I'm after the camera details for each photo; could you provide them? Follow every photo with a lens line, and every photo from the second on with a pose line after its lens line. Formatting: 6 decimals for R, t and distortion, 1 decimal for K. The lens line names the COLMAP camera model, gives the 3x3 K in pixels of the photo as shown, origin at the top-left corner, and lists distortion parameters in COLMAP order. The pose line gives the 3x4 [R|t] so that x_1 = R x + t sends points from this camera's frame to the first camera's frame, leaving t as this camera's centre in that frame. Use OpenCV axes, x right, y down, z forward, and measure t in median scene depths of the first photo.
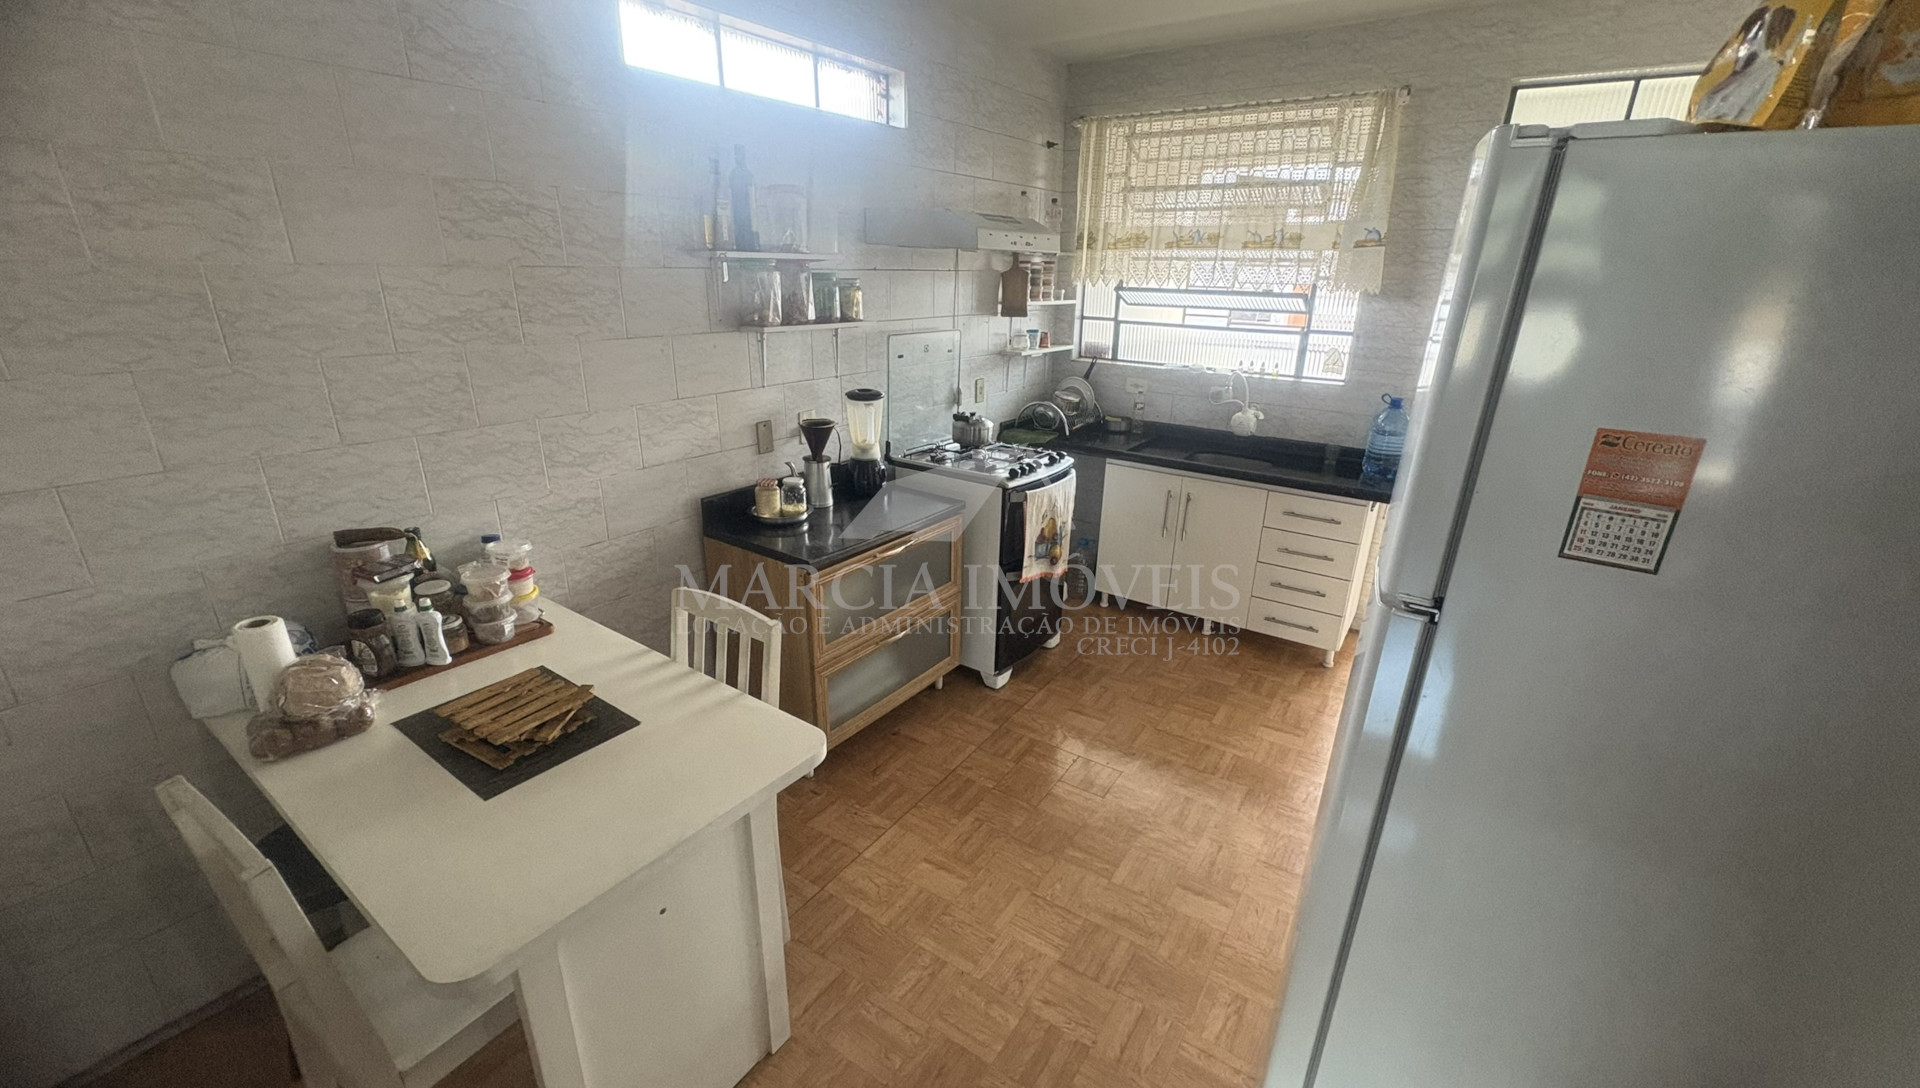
lens RADIAL K [[765.2, 0, 959.6], [0, 765.2, 548.2], [0, 0, 1]] dist [-0.013212, -0.000456]
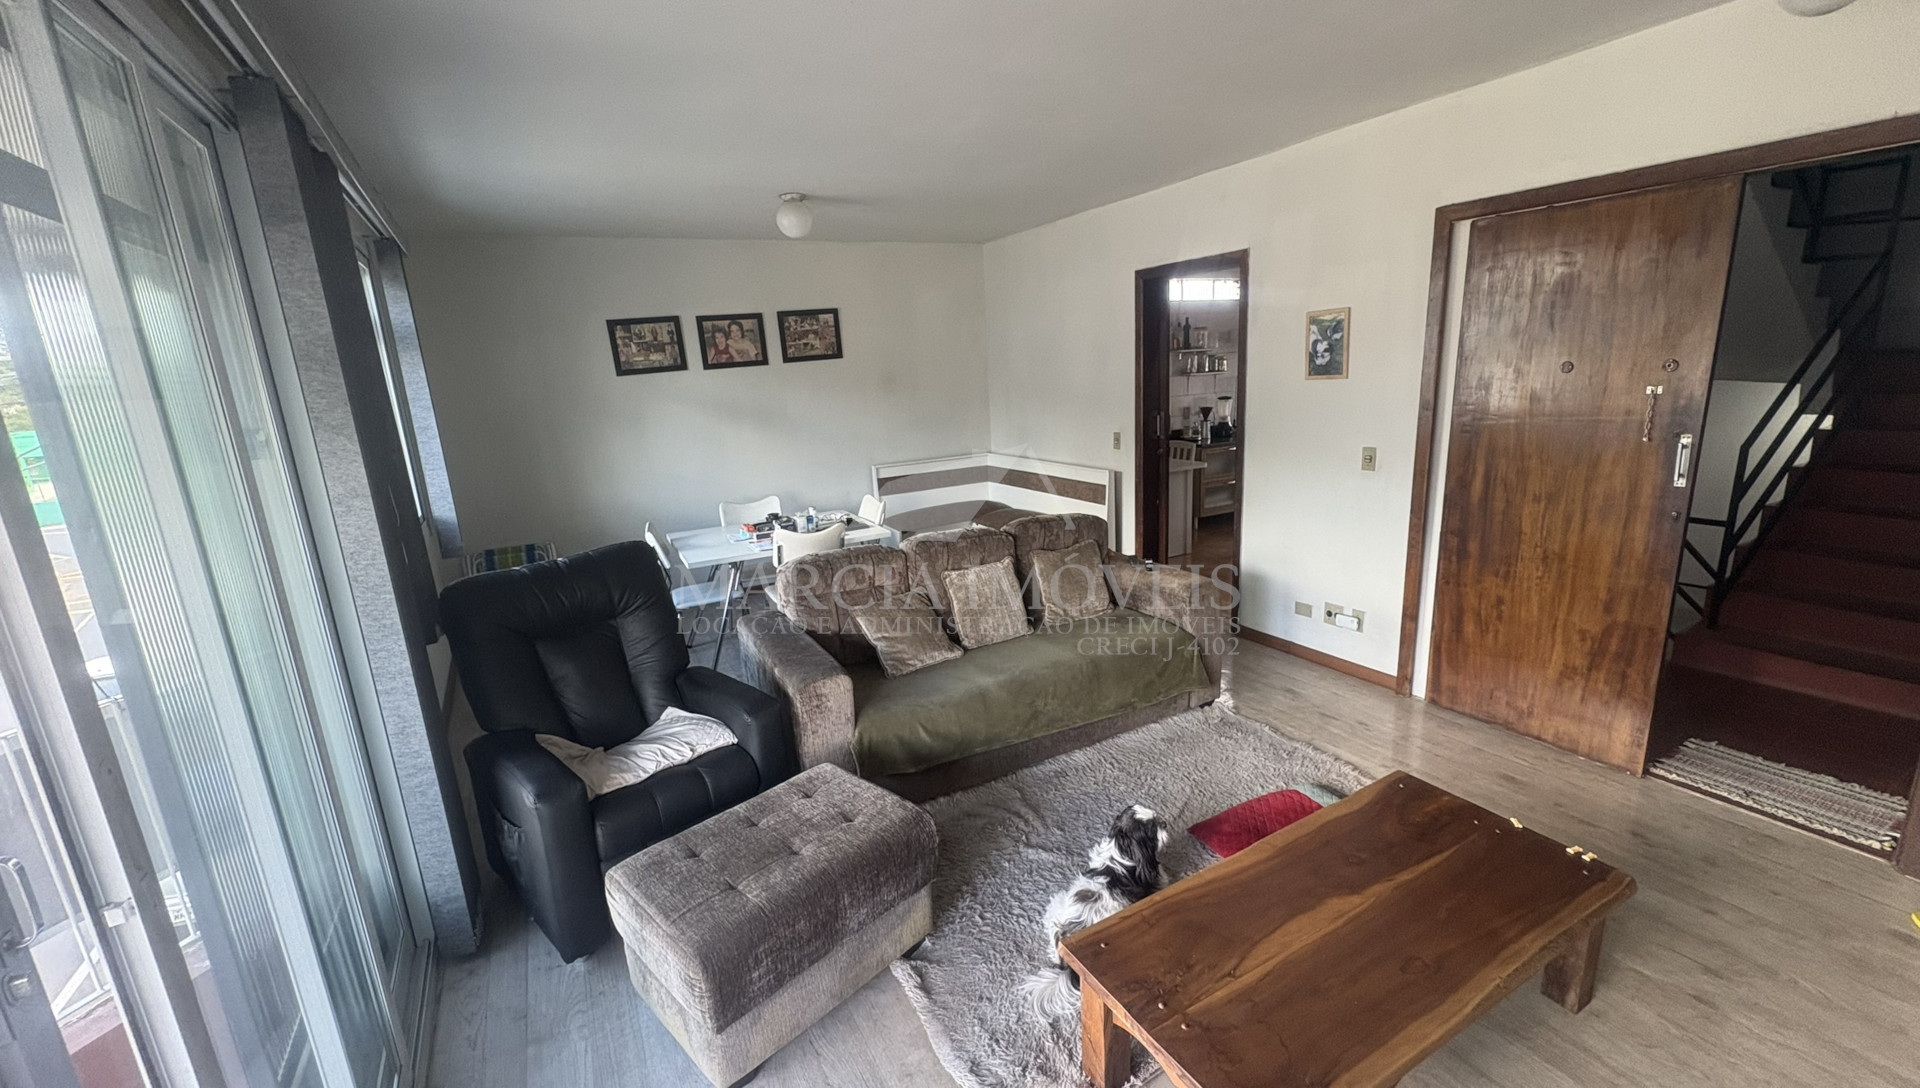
lens RADIAL K [[765.2, 0, 964.1], [0, 765.2, 546.9], [0, 0, 1]] dist [-0.013212, -0.000456]
pose [[0.892363, 0.042887, -0.449276, 0.105584], [-0.097099, 0.990407, -0.098317, 0.248597], [0.440749, 0.131358, 0.887967, -0.637127]]
